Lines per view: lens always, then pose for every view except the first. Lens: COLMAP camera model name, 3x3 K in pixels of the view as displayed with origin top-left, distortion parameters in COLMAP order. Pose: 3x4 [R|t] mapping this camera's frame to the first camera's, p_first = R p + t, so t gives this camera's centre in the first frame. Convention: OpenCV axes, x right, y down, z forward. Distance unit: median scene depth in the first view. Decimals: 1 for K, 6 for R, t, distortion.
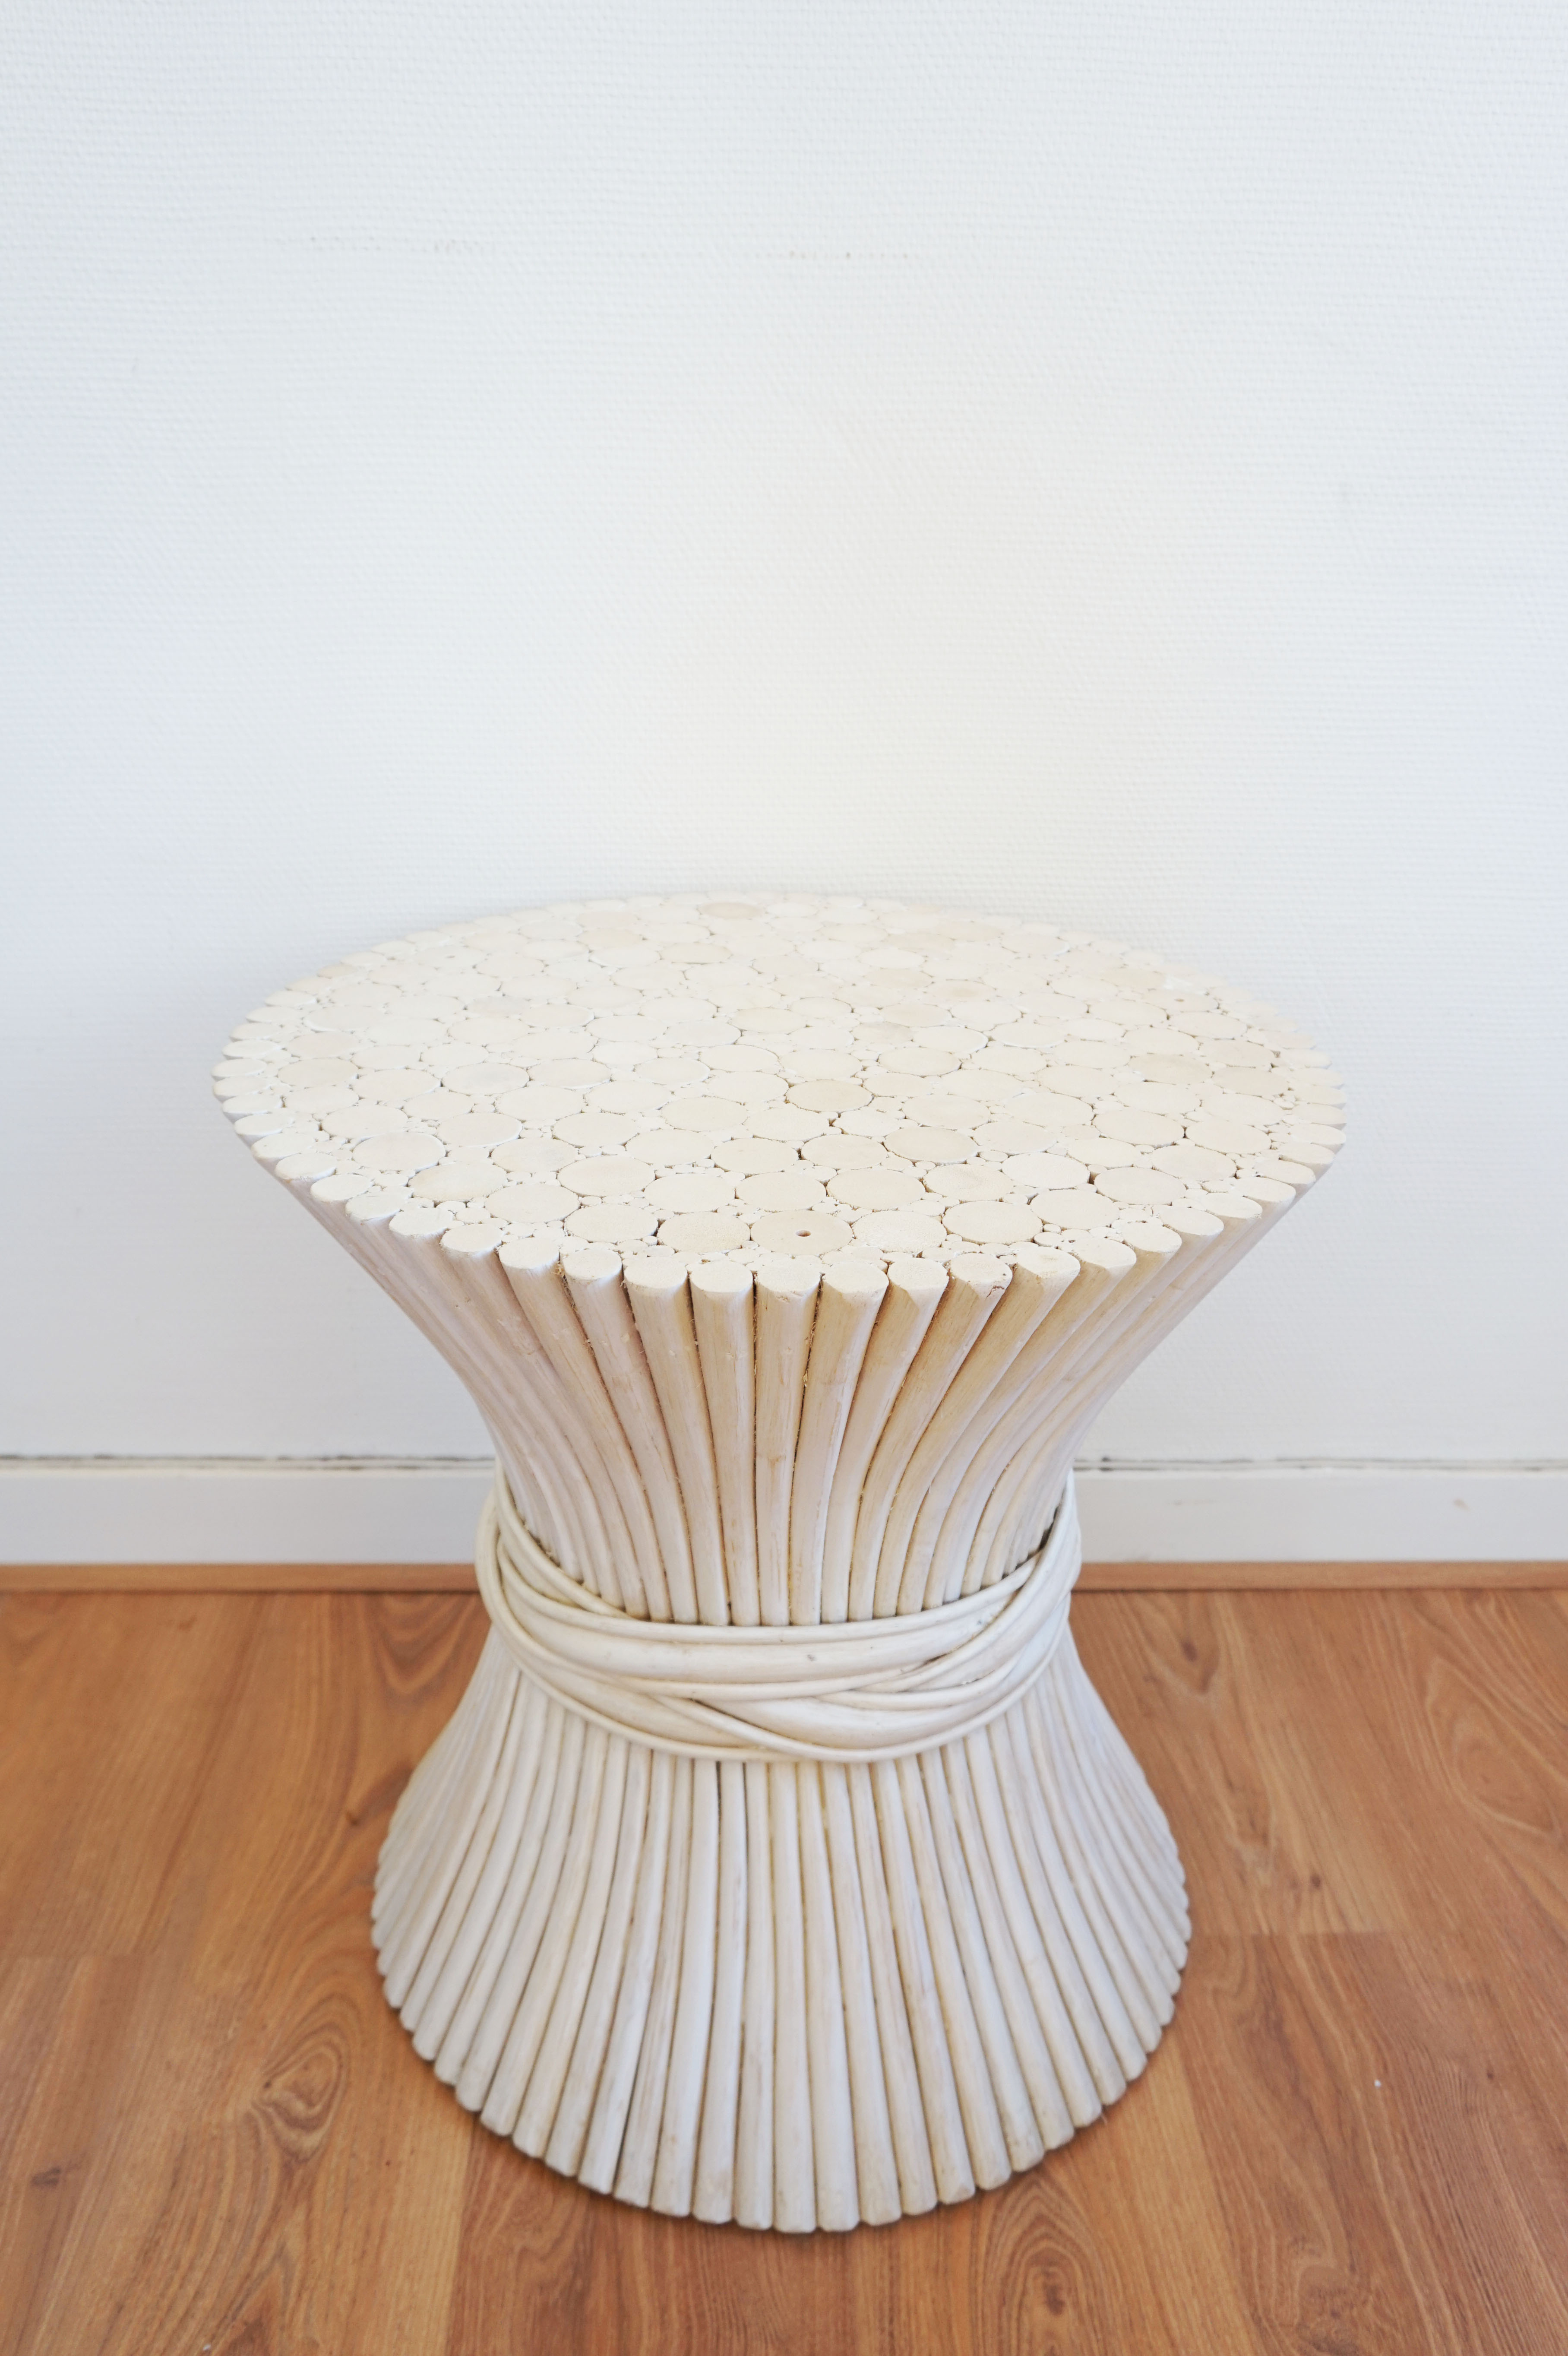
lens RADIAL K [[1915.0, 0, 796.3], [0, 1915.0, 1171.9], [0, 0, 1]] dist [-0.019170, 0.028529]
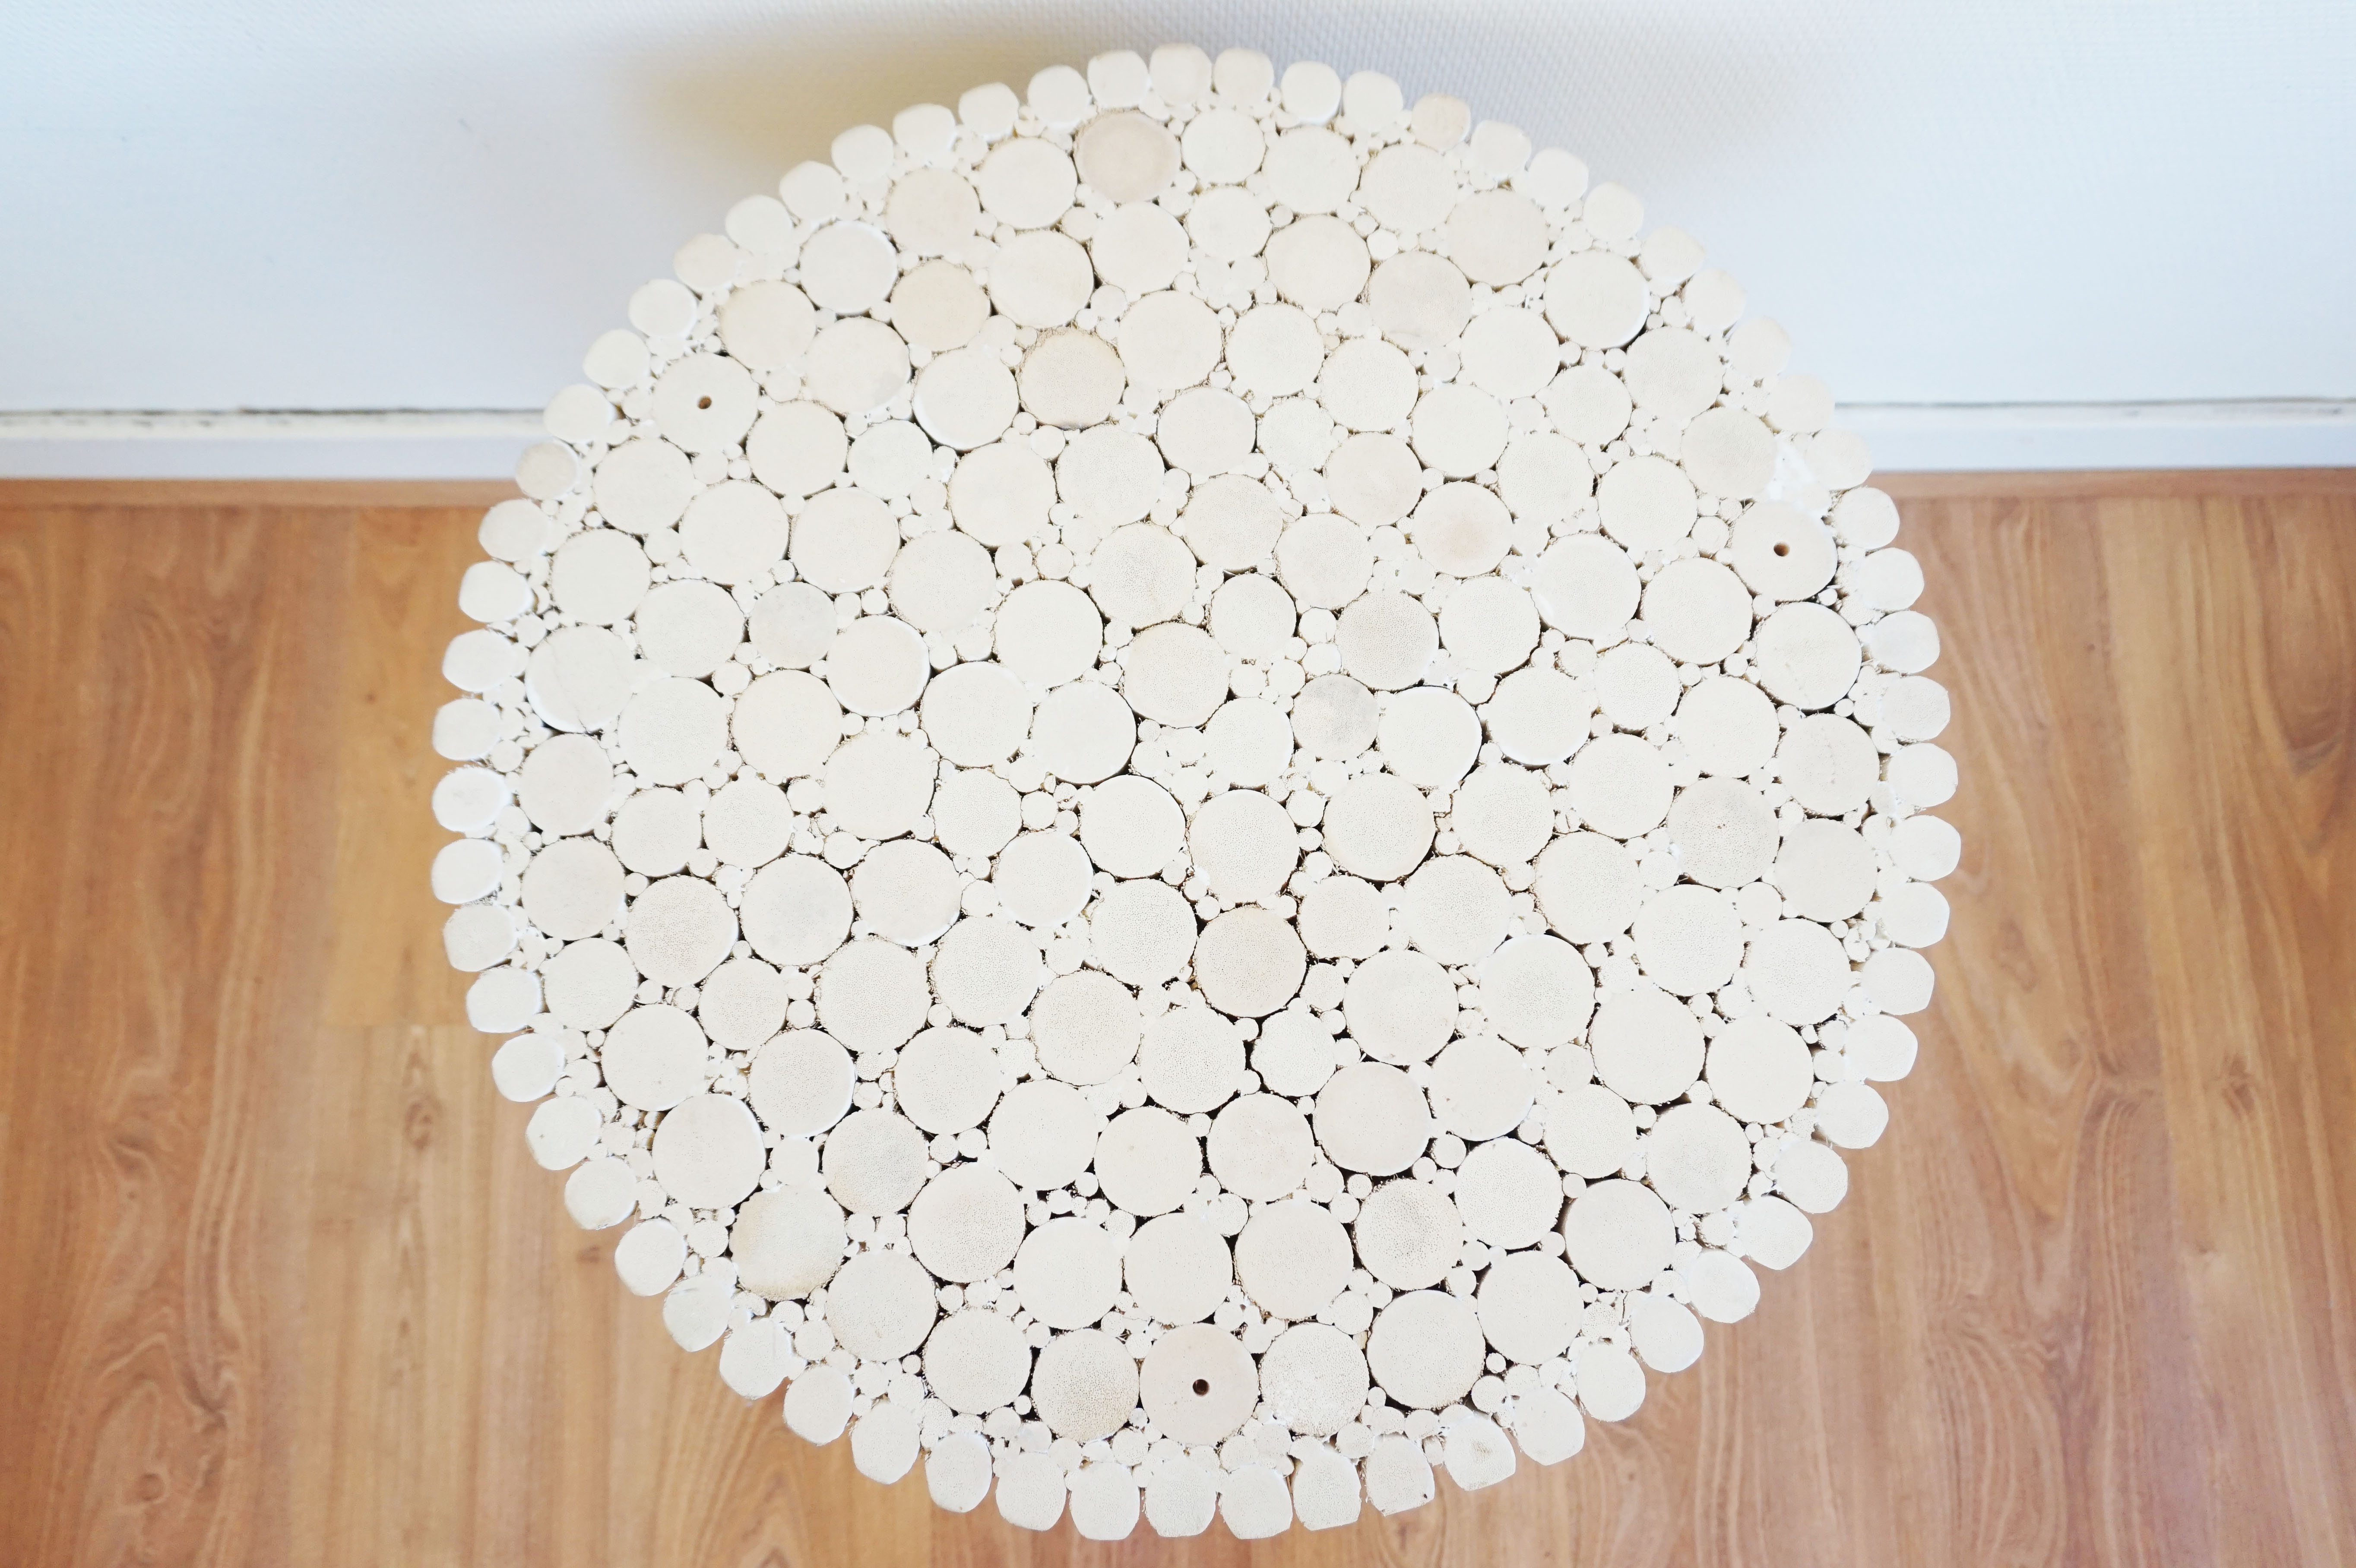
lens RADIAL K [[1915.0, 0, 1169.7], [0, 1915.0, 832.3], [0, 0, 1]] dist [-0.019170, 0.028529]
pose [[0.999059, 0.027841, -0.033264, 0.008598], [0.011359, 0.572182, 0.820048, -0.625003], [0.041865, -0.819654, 0.571328, 0.548547]]
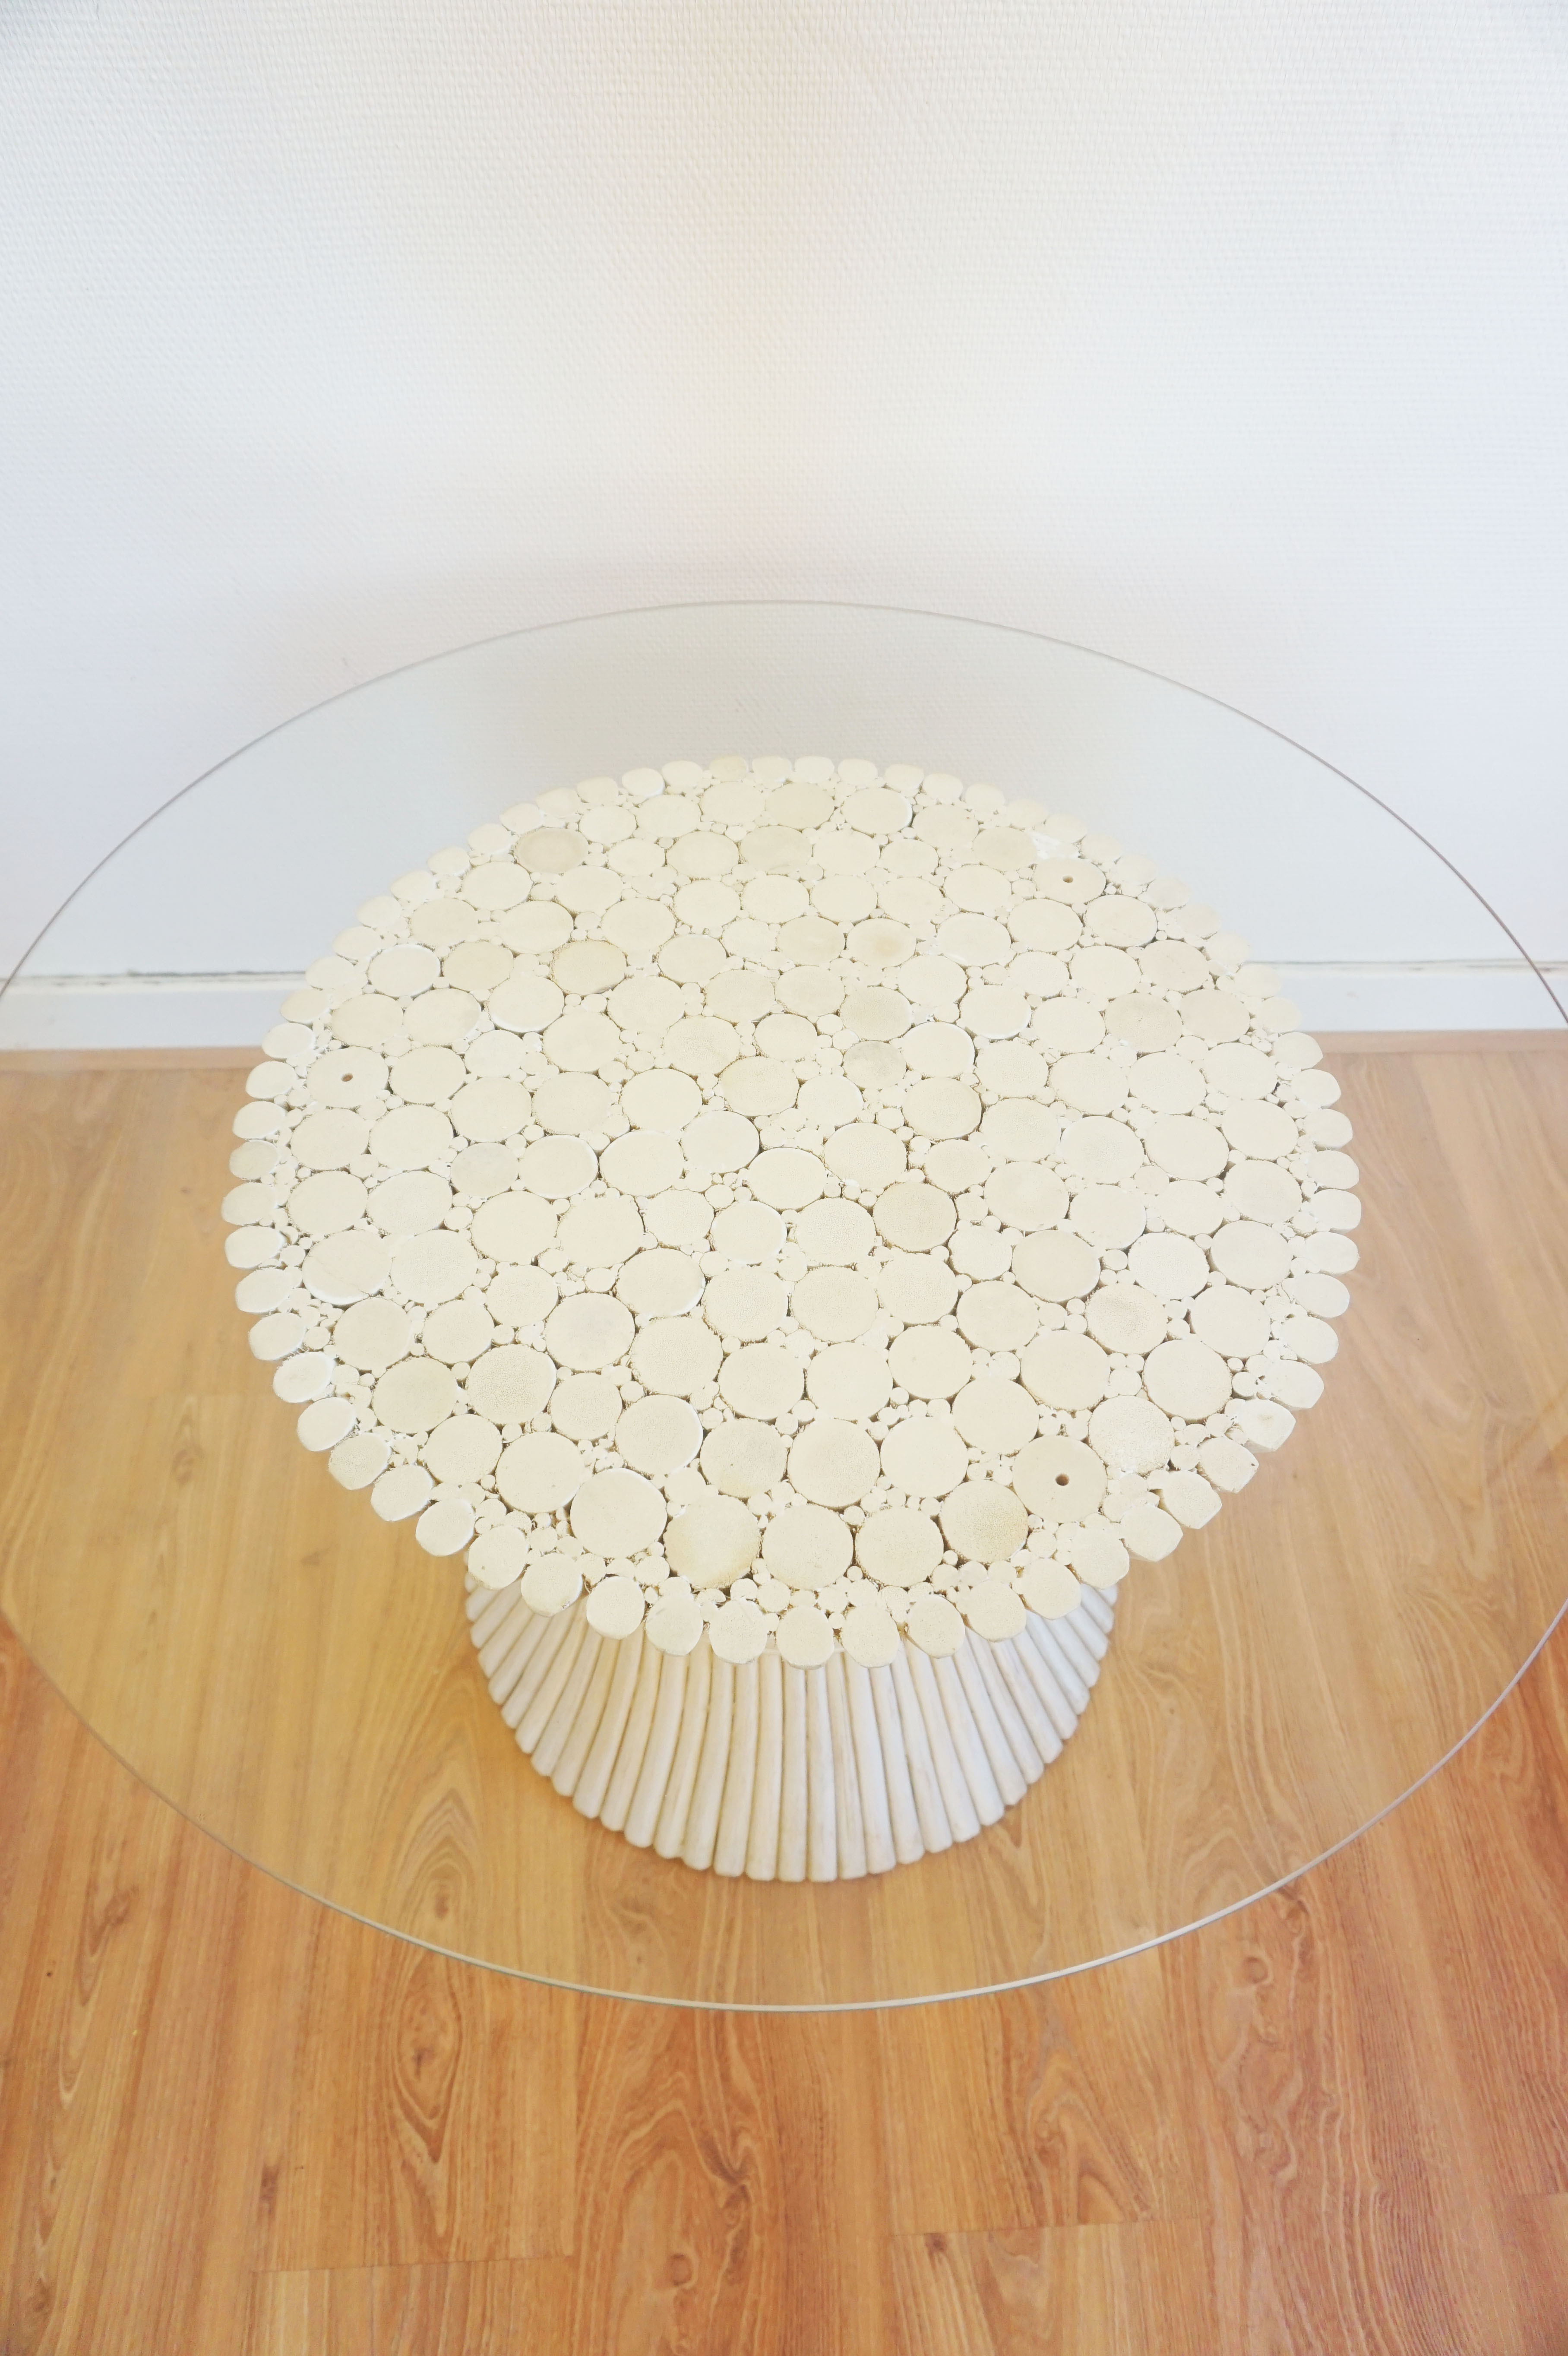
lens RADIAL K [[1610.6, 0, 795.2], [0, 1610.6, 1201.6], [0, 0, 1]] dist [-0.050696, 0.027960]
pose [[0.999991, -0.000614, -0.004083, -0.009867], [0.002587, 0.863820, 0.503795, -0.346442], [0.003218, -0.503801, 0.863814, 0.063531]]
